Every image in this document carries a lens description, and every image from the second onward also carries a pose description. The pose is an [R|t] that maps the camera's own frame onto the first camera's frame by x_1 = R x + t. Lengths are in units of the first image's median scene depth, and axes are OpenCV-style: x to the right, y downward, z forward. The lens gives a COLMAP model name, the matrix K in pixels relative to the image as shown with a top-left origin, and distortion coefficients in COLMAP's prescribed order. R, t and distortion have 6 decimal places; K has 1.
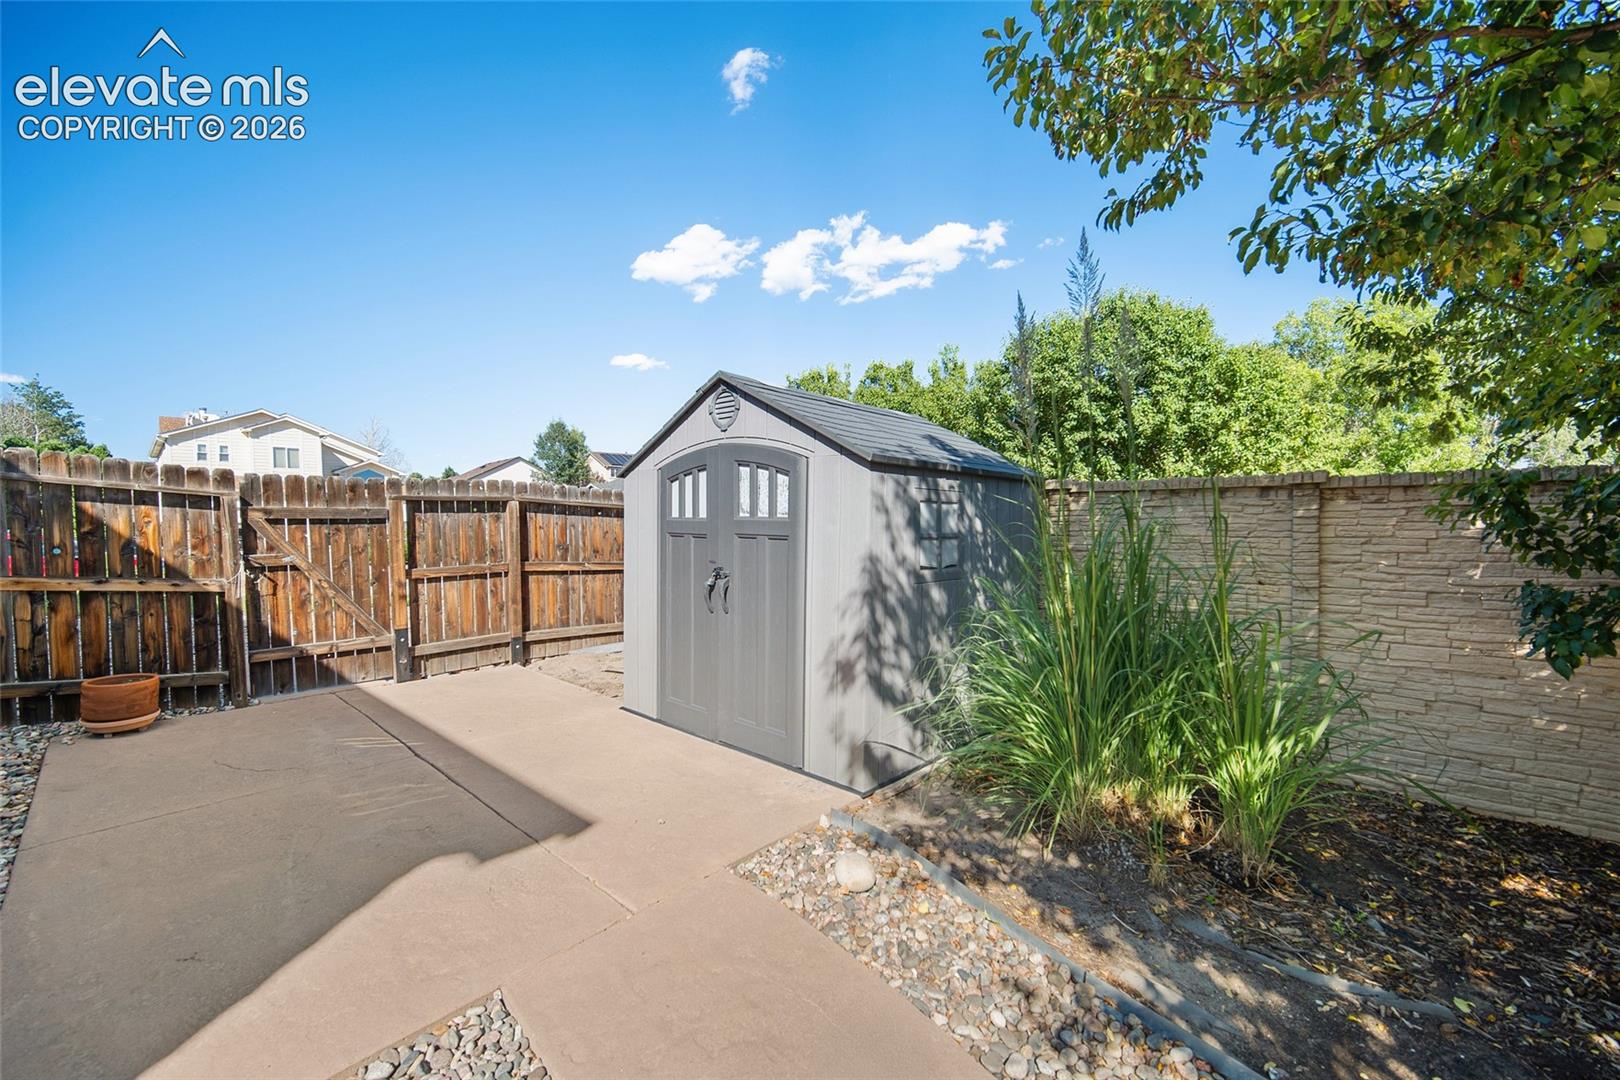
lens RADIAL K [[634.9, 0, 804.1], [0, 634.9, 542.2], [0, 0, 1]] dist [0.002706, -0.000361]
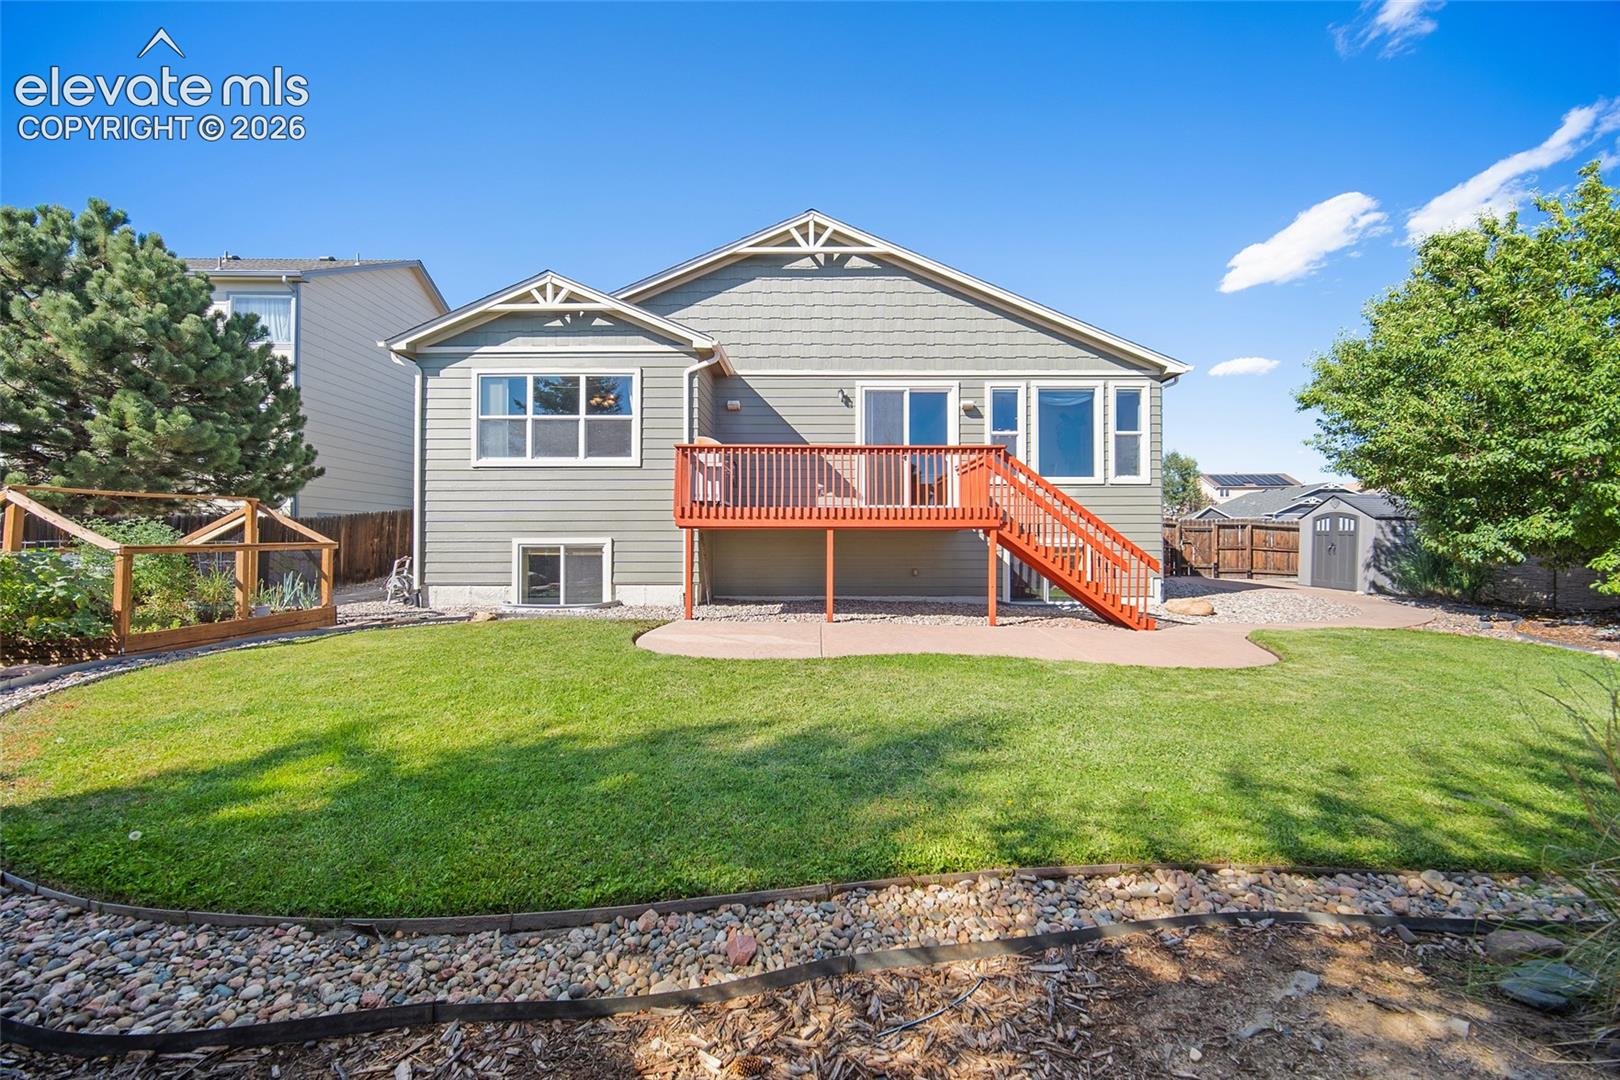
lens RADIAL K [[634.9, 0, 807.4], [0, 634.9, 539.9], [0, 0, 1]] dist [0.002706, -0.000361]
pose [[0.661719, 0.014132, -0.749619, 0.636967], [-0.038423, 0.999148, -0.015082, 0.196442], [0.748767, 0.038783, 0.661698, -3.865504]]
